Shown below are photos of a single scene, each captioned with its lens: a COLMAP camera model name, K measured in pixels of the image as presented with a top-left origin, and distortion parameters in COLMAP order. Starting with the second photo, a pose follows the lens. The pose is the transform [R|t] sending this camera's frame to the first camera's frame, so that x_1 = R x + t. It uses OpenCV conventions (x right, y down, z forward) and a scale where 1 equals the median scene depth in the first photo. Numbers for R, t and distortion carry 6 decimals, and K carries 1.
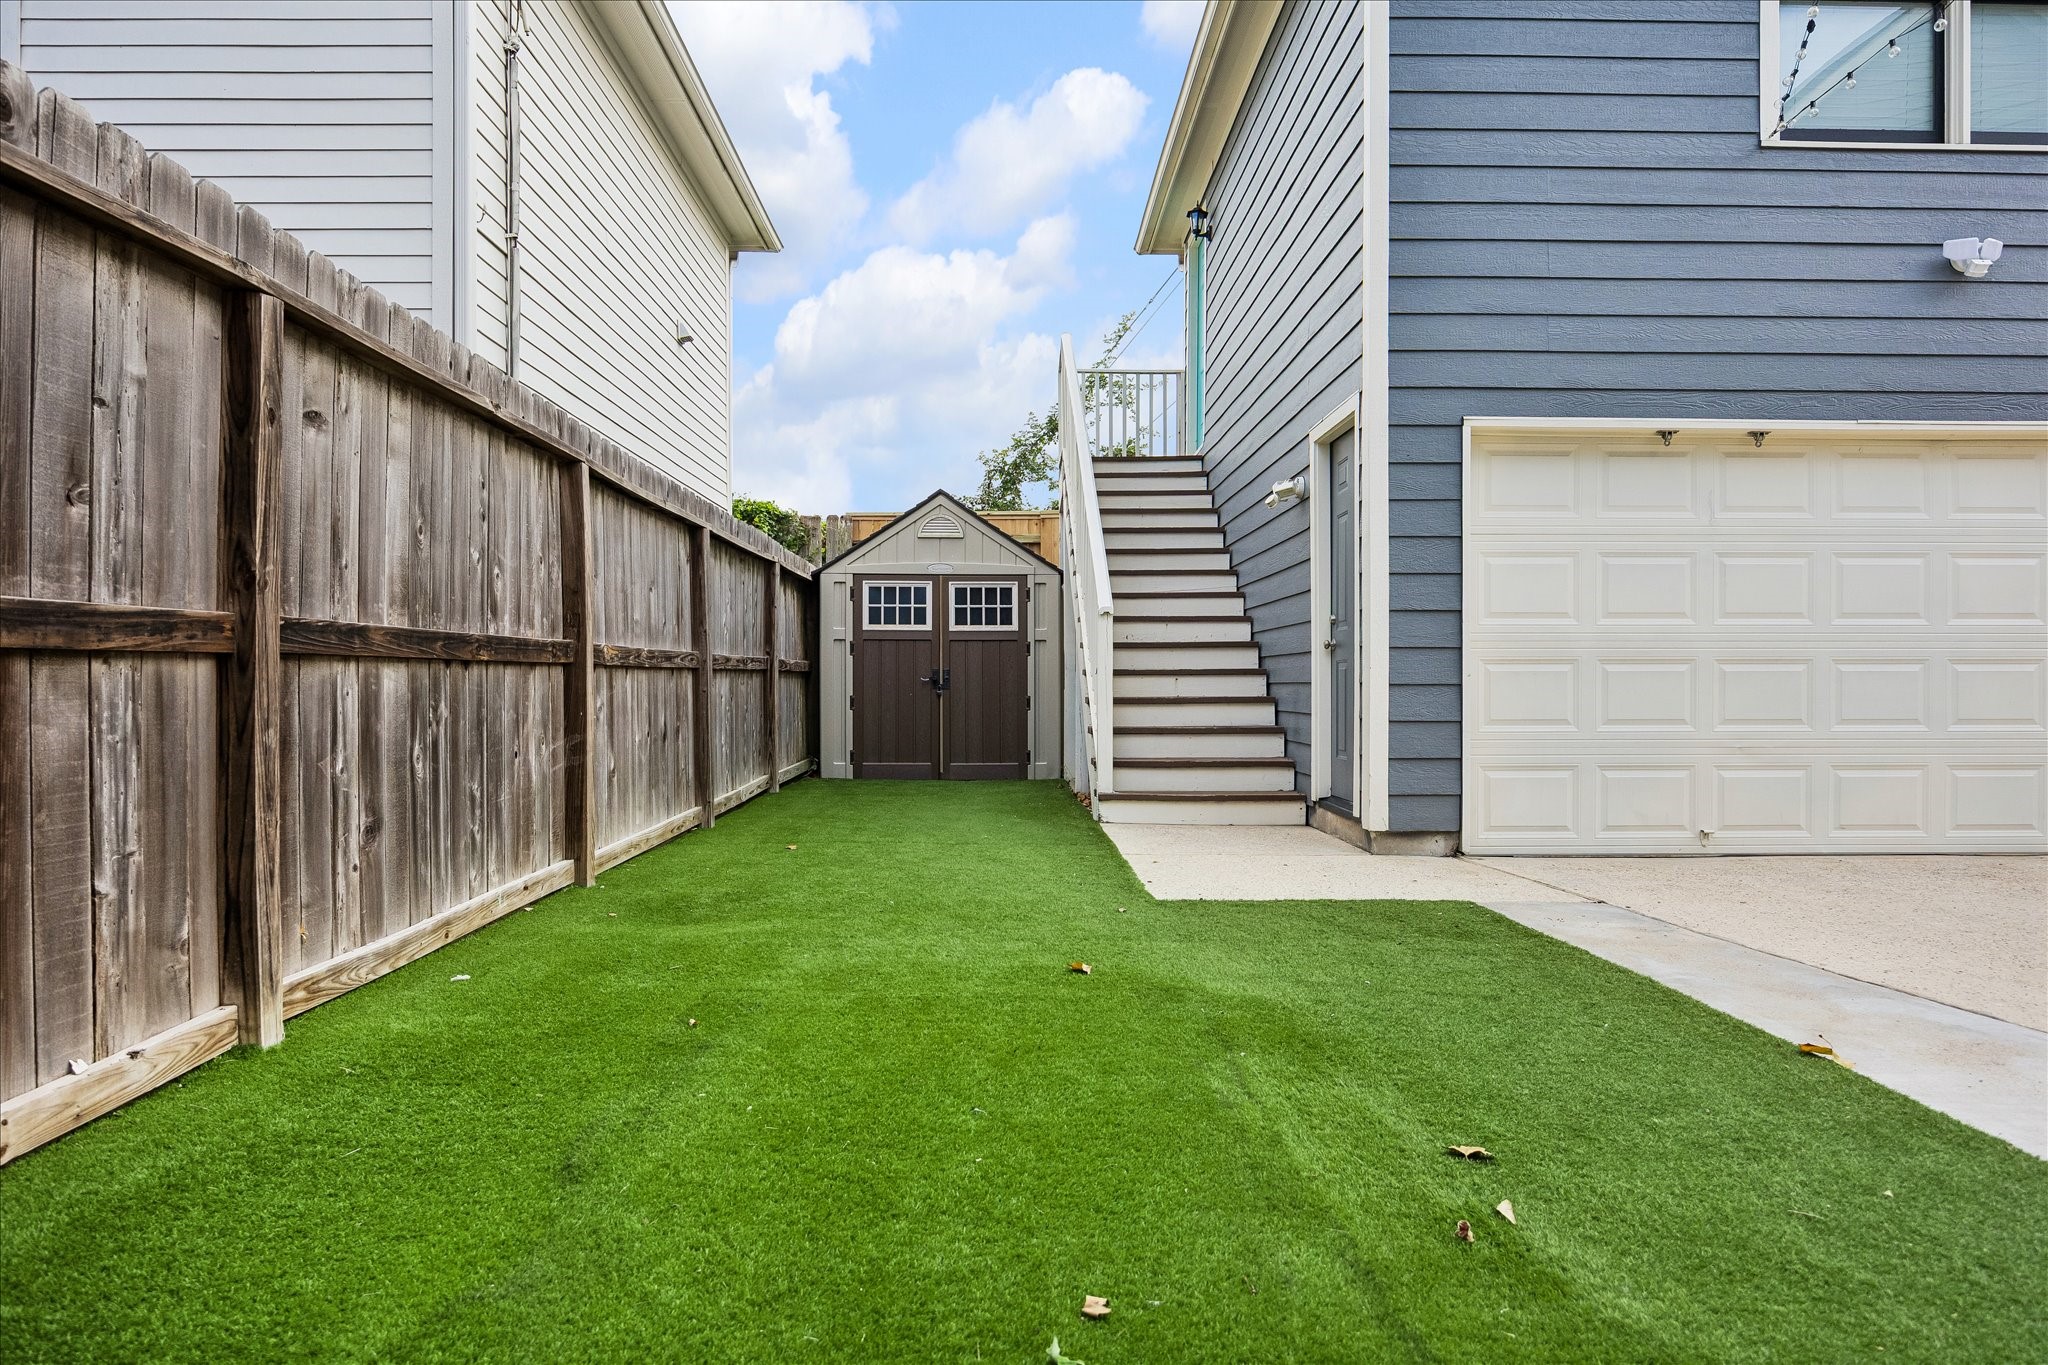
lens RADIAL K [[1253.7, 0, 1018.9], [0, 1253.7, 686.1], [0, 0, 1]] dist [-0.007647, 0.003059]
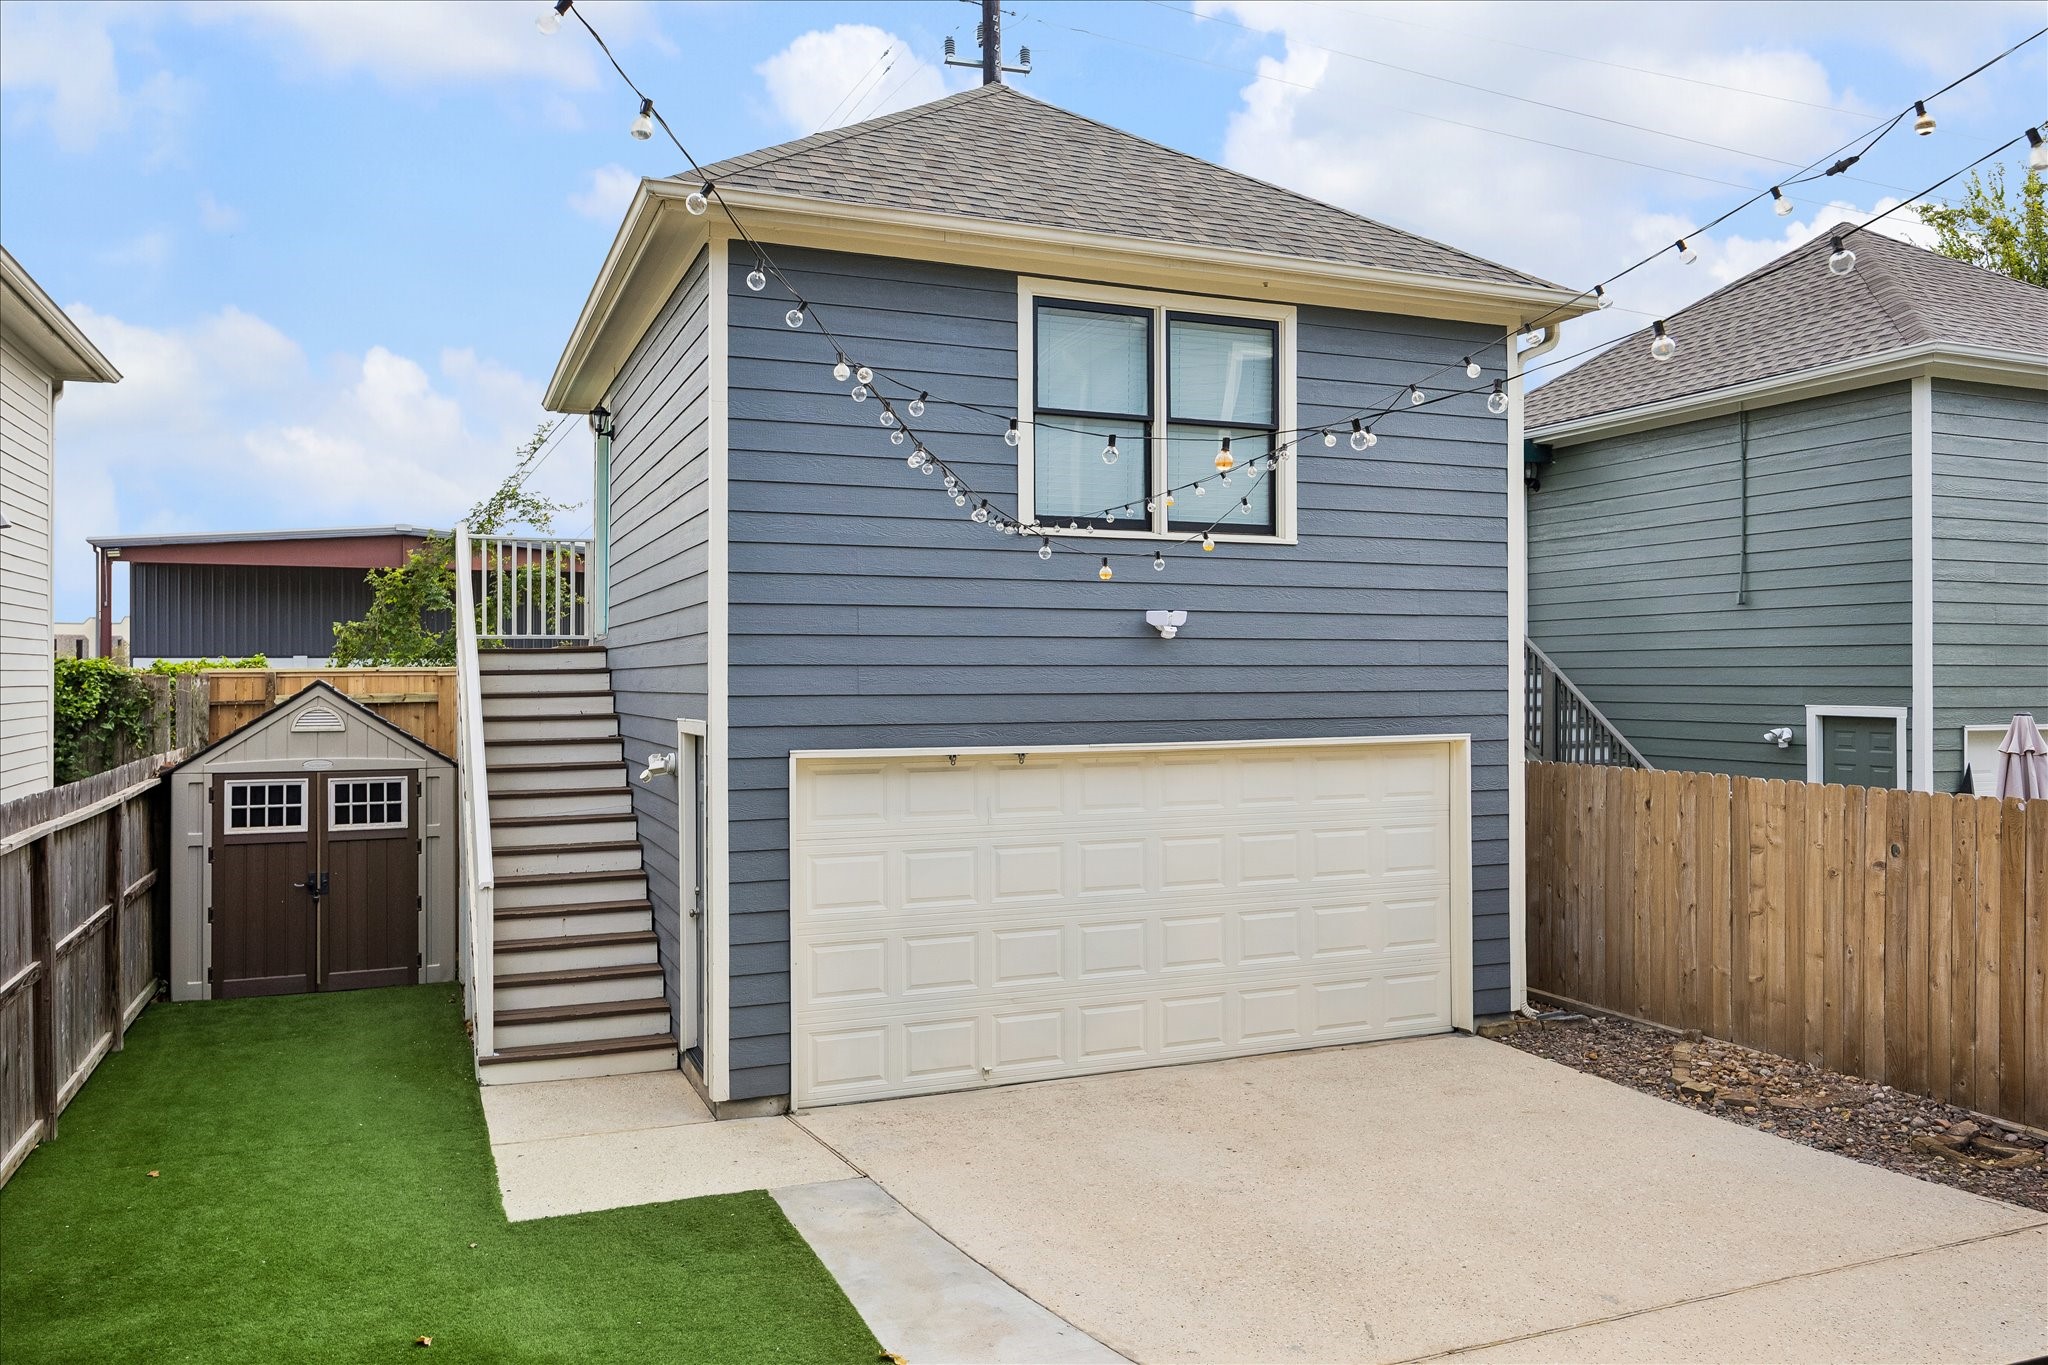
lens RADIAL K [[1480.7, 0, 1018.5], [0, 1480.7, 670.4], [0, 0, 1]] dist [-0.000329, -0.000699]
pose [[0.930494, -0.000343, 0.366307, 0.021007], [0.007276, 0.999820, -0.017548, -0.154909], [-0.366235, 0.018993, 0.930328, -0.241984]]
